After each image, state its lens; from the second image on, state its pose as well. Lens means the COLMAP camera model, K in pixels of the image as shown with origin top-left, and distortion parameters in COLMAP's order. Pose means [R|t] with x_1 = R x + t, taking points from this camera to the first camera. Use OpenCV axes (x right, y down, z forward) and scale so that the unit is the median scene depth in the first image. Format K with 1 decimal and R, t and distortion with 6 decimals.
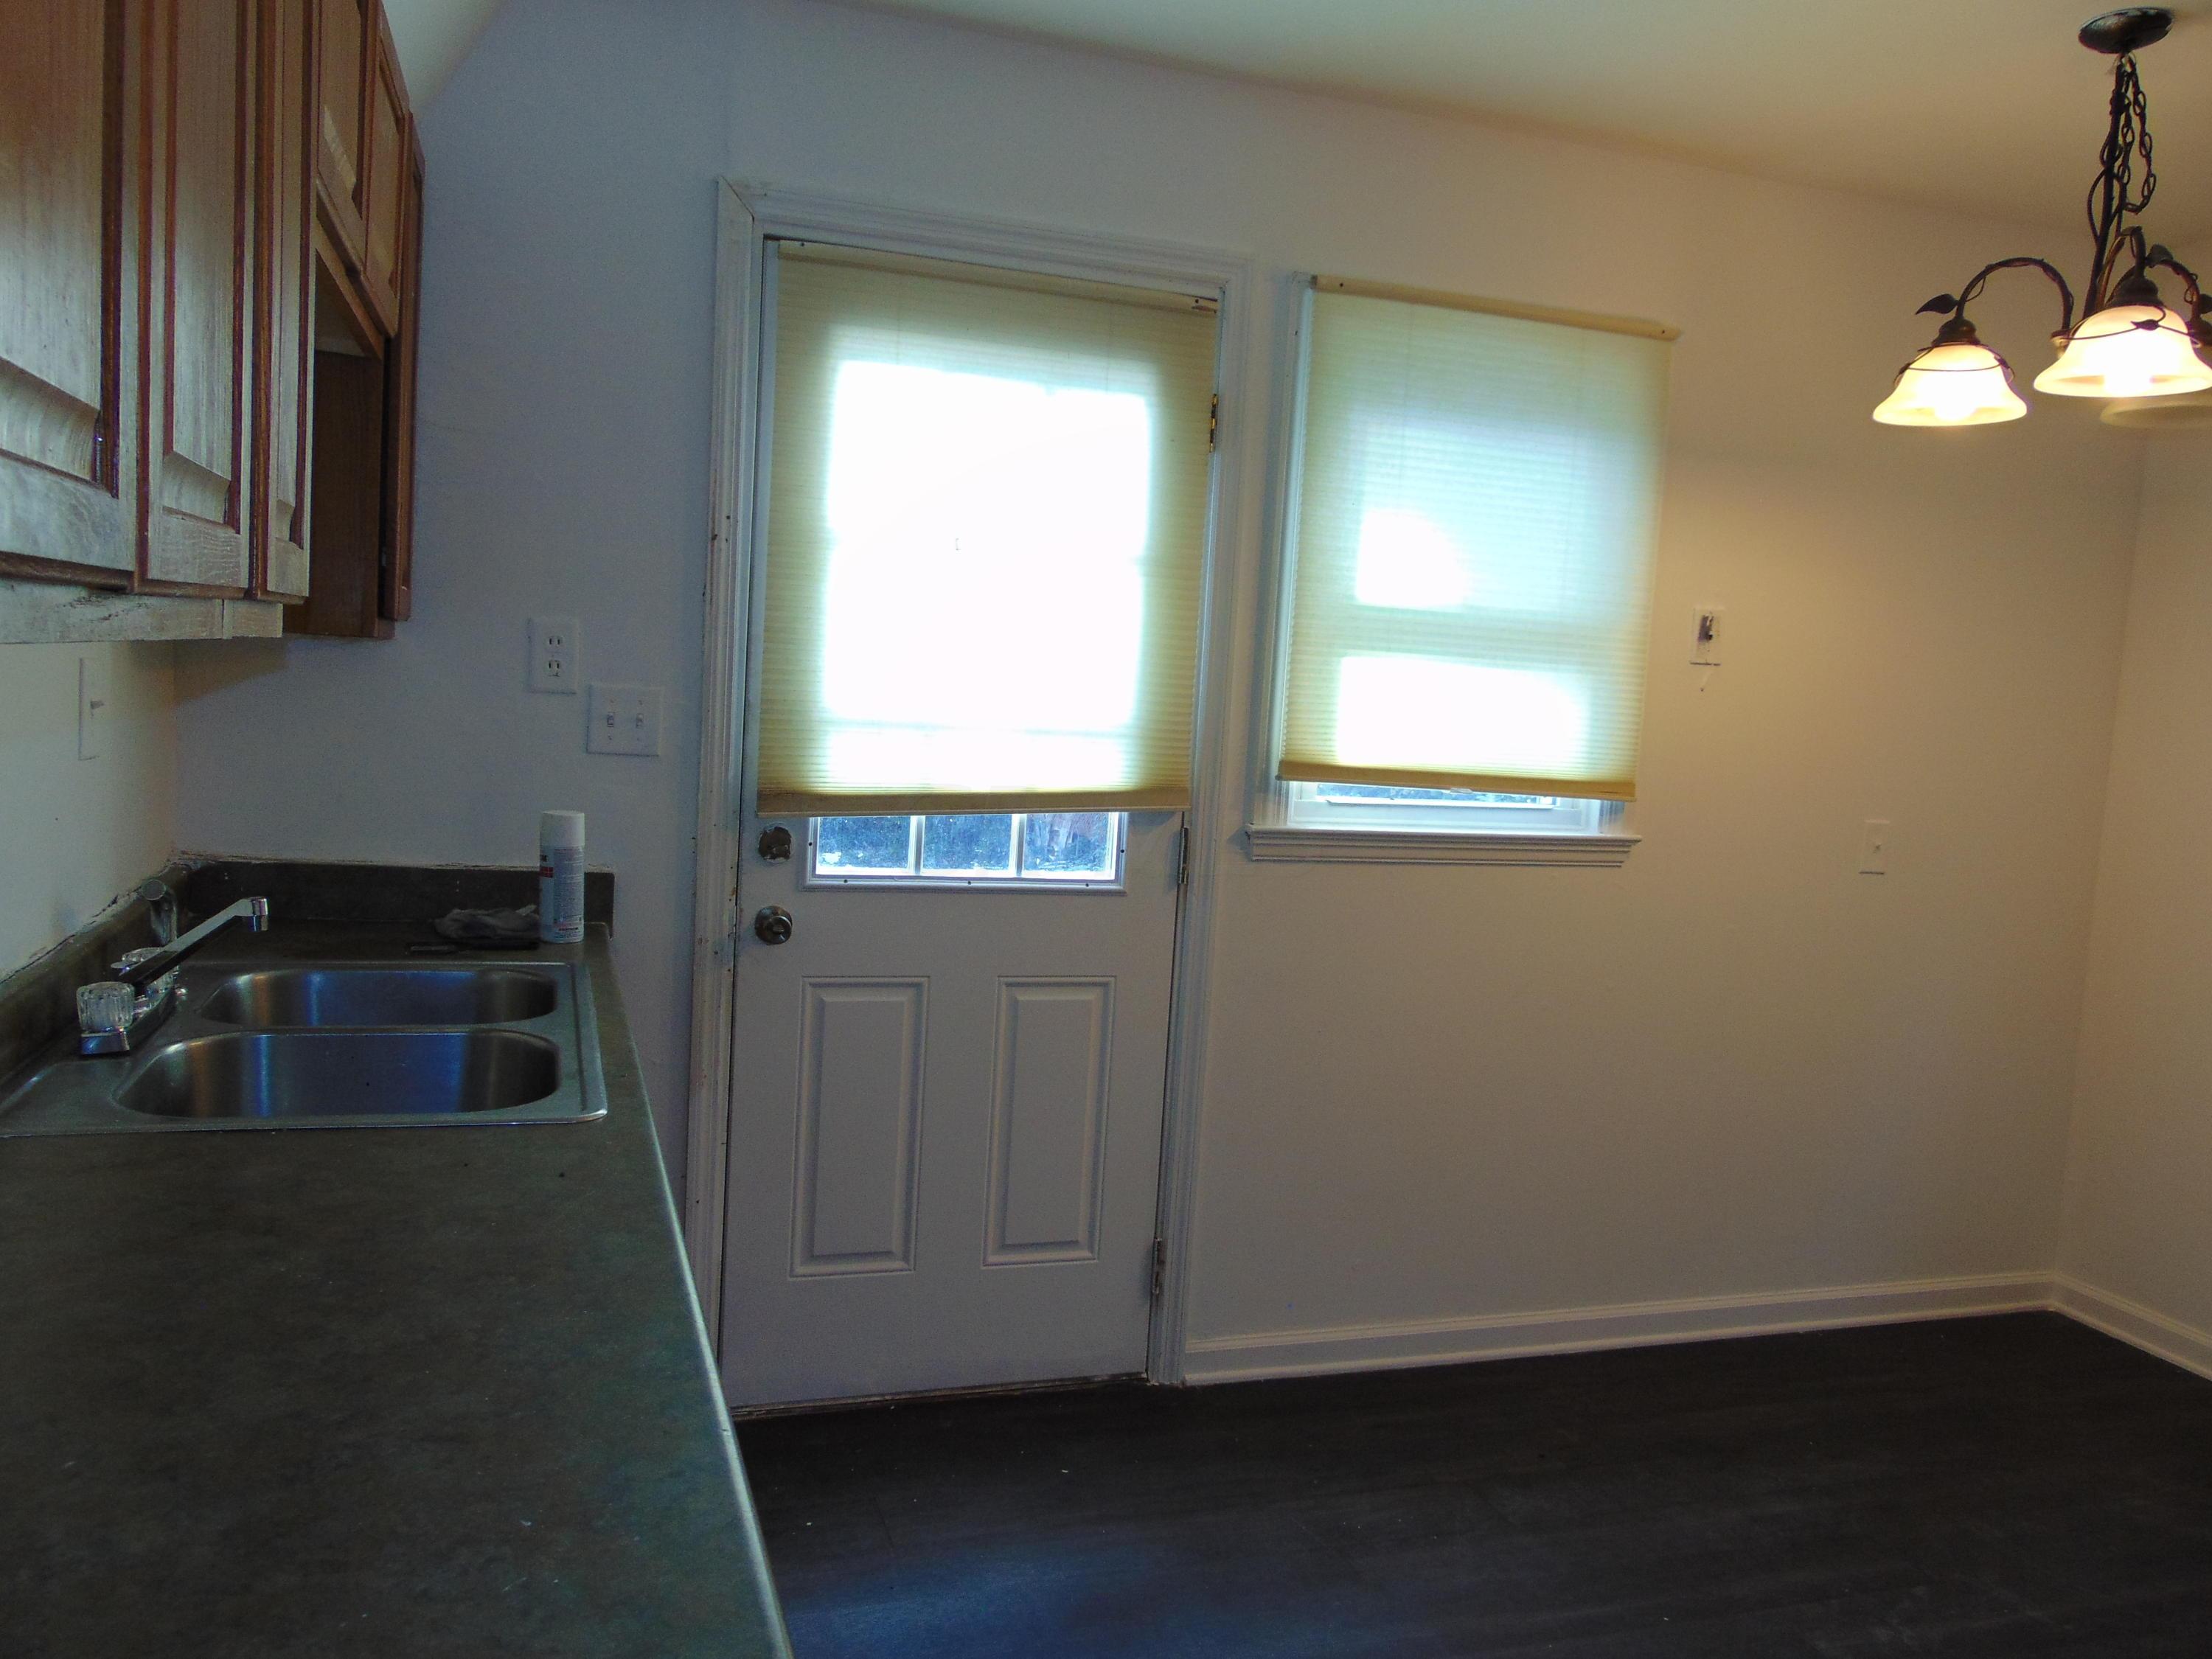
lens RADIAL K [[1664.2, 0, 1107.2], [0, 1664.2, 841.6], [0, 0, 1]] dist [-0.029062, 0.054602]
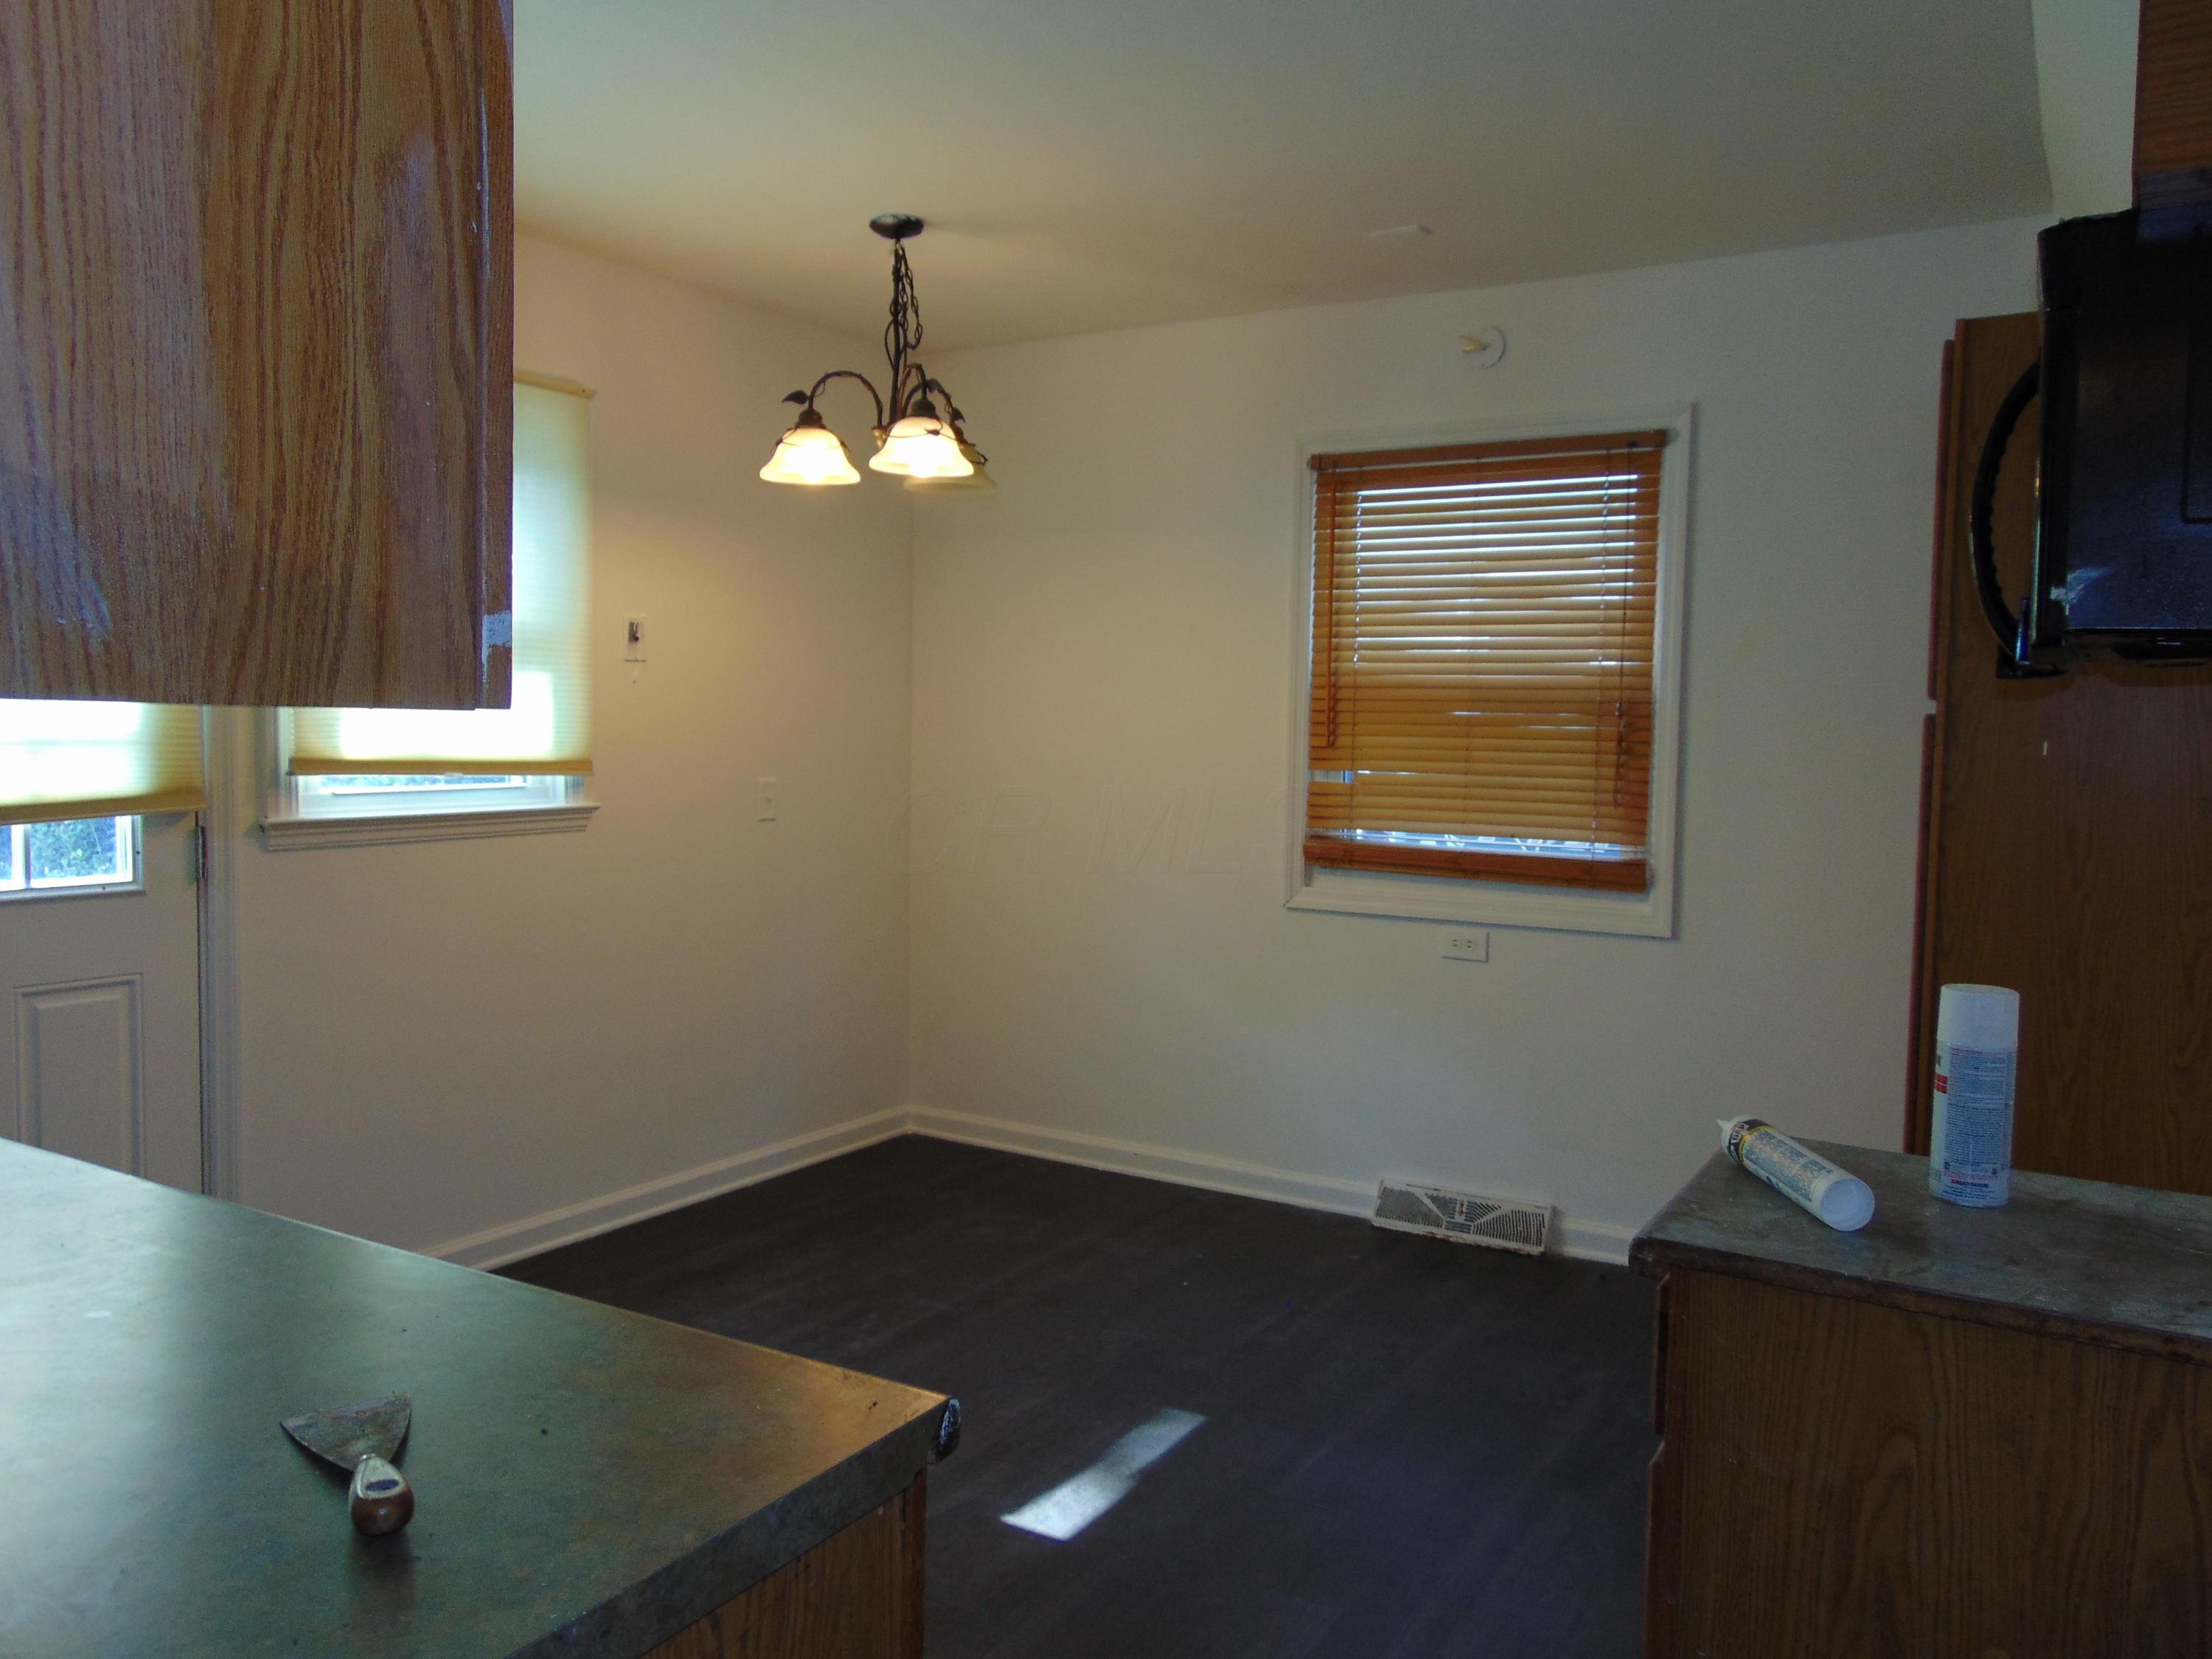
lens RADIAL K [[1664.2, 0, 1107.2], [0, 1664.2, 841.6], [0, 0, 1]] dist [-0.029062, 0.054602]
pose [[0.767079, -0.089135, 0.635331, -0.187285], [0.083328, 0.995755, 0.039094, 0.008746], [-0.636118, 0.022953, 0.771250, -0.193820]]
